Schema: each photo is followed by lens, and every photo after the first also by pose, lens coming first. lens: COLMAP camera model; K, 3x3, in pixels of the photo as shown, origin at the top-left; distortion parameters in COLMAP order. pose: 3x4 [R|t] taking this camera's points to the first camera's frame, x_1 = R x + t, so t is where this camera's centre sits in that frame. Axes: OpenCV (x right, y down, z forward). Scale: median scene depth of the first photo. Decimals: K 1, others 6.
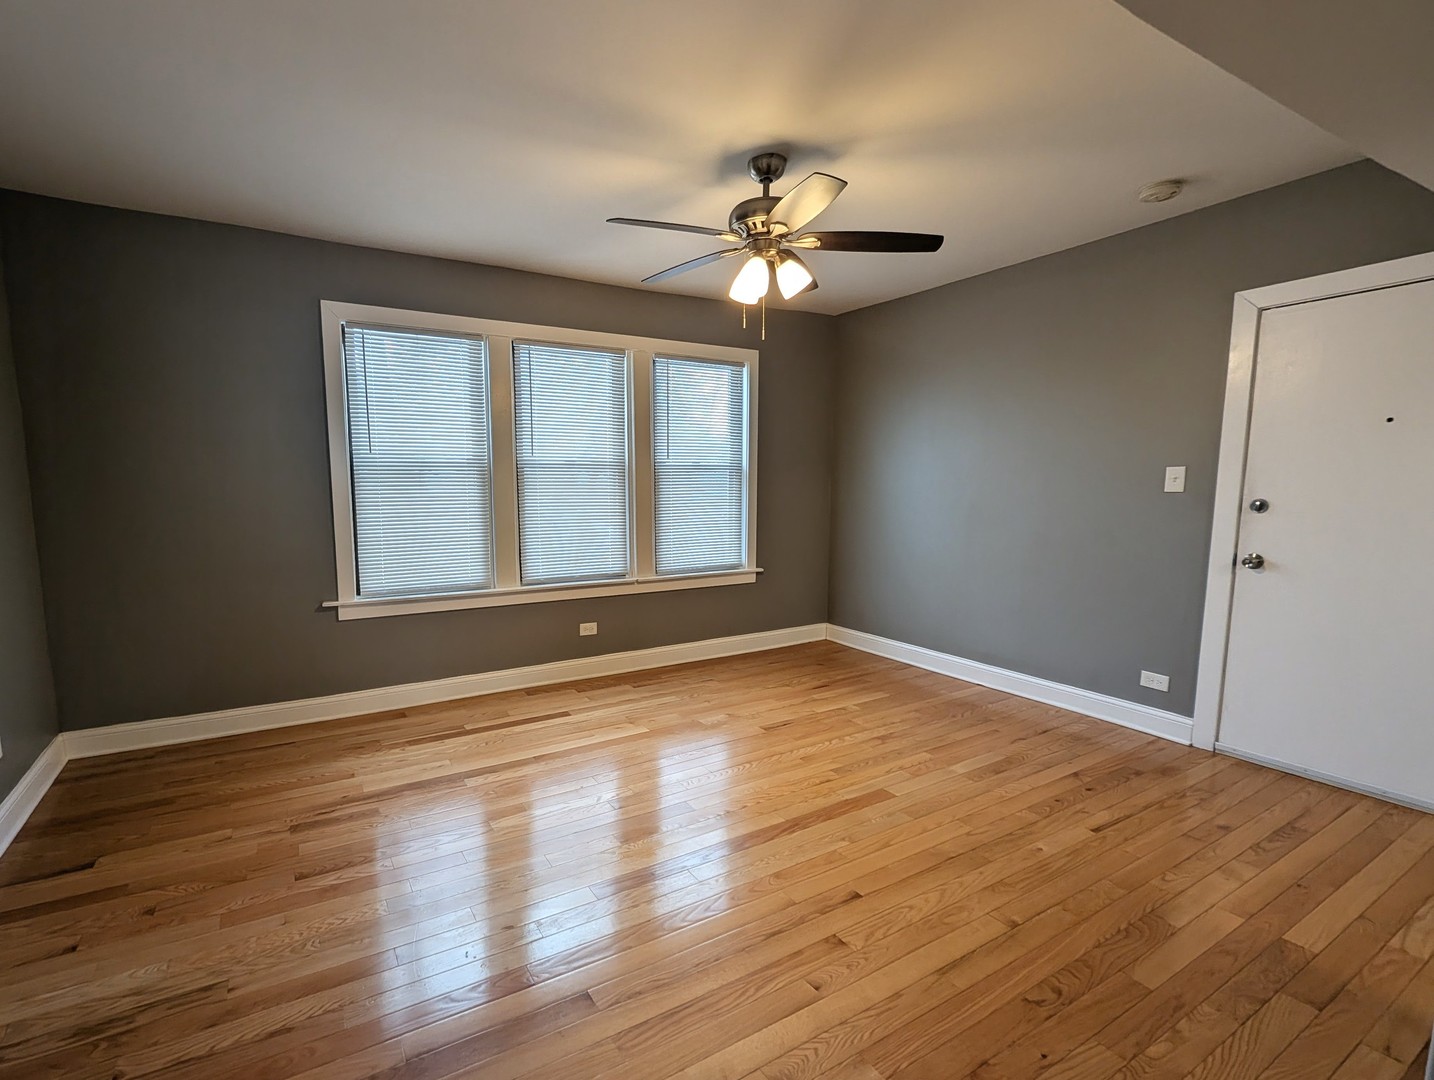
lens RADIAL K [[660.6, 0, 651.0], [0, 660.6, 539.3], [0, 0, 1]] dist [-0.001151, -0.001554]
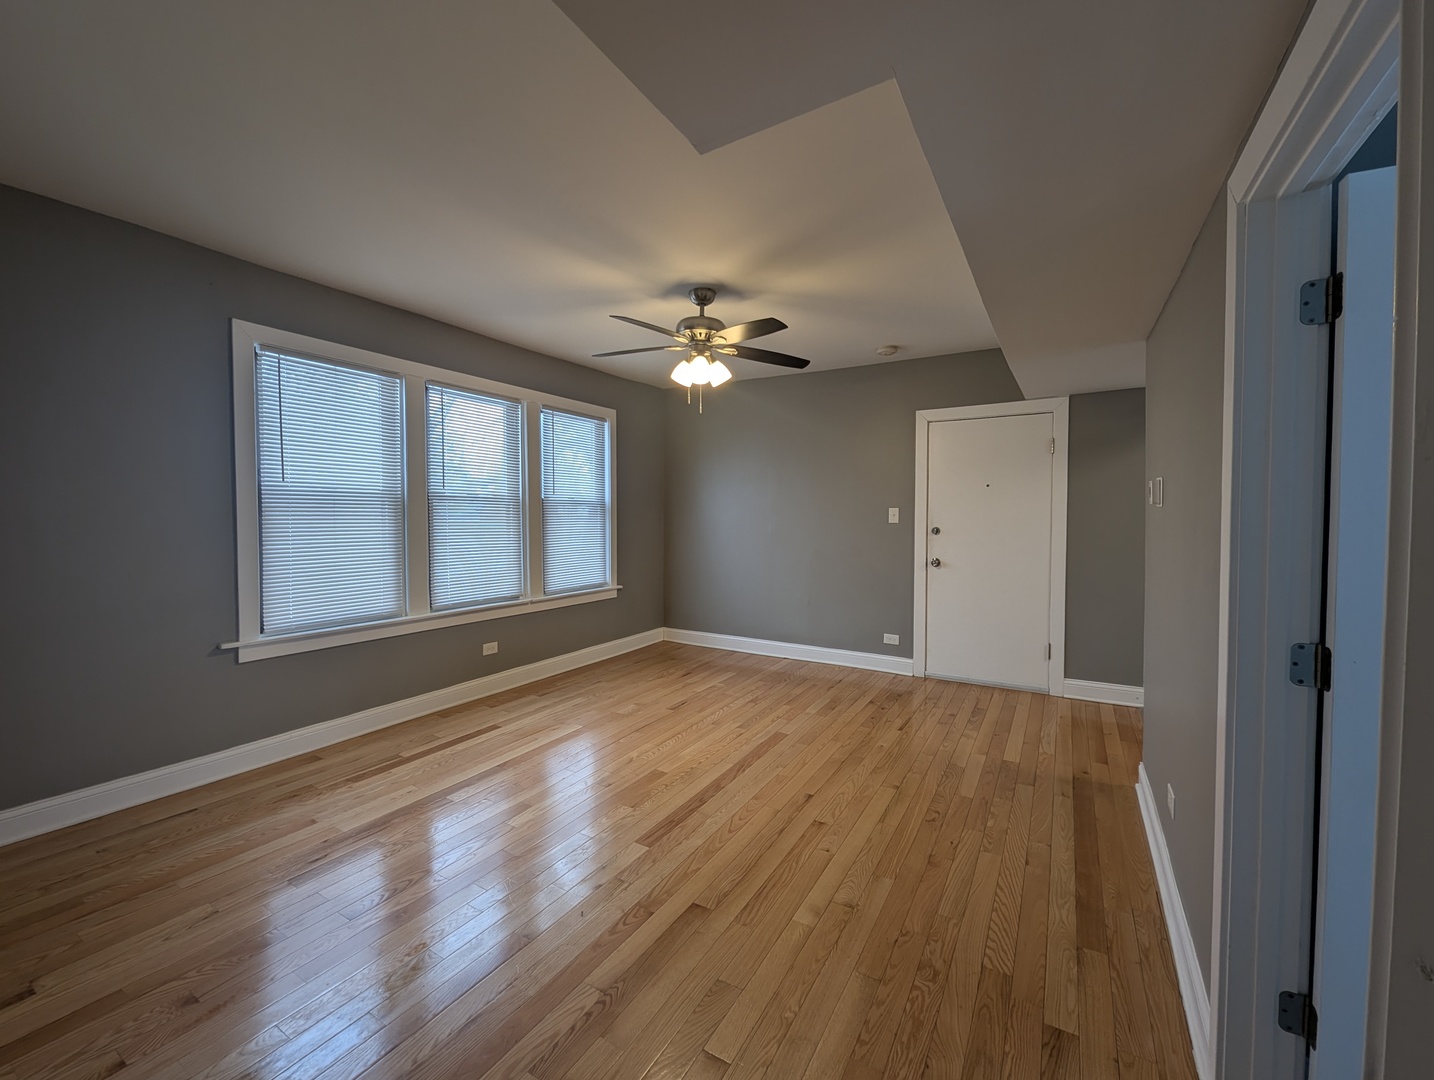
lens RADIAL K [[584.8, 0, 721.5], [0, 584.8, 509.7], [0, 0, 1]] dist [0.000396, -0.000504]
pose [[0.859706, 0.013192, 0.510619, -0.317713], [0.036061, 0.995605, -0.086435, 0.006496], [-0.509515, 0.092722, 0.855452, -0.043391]]
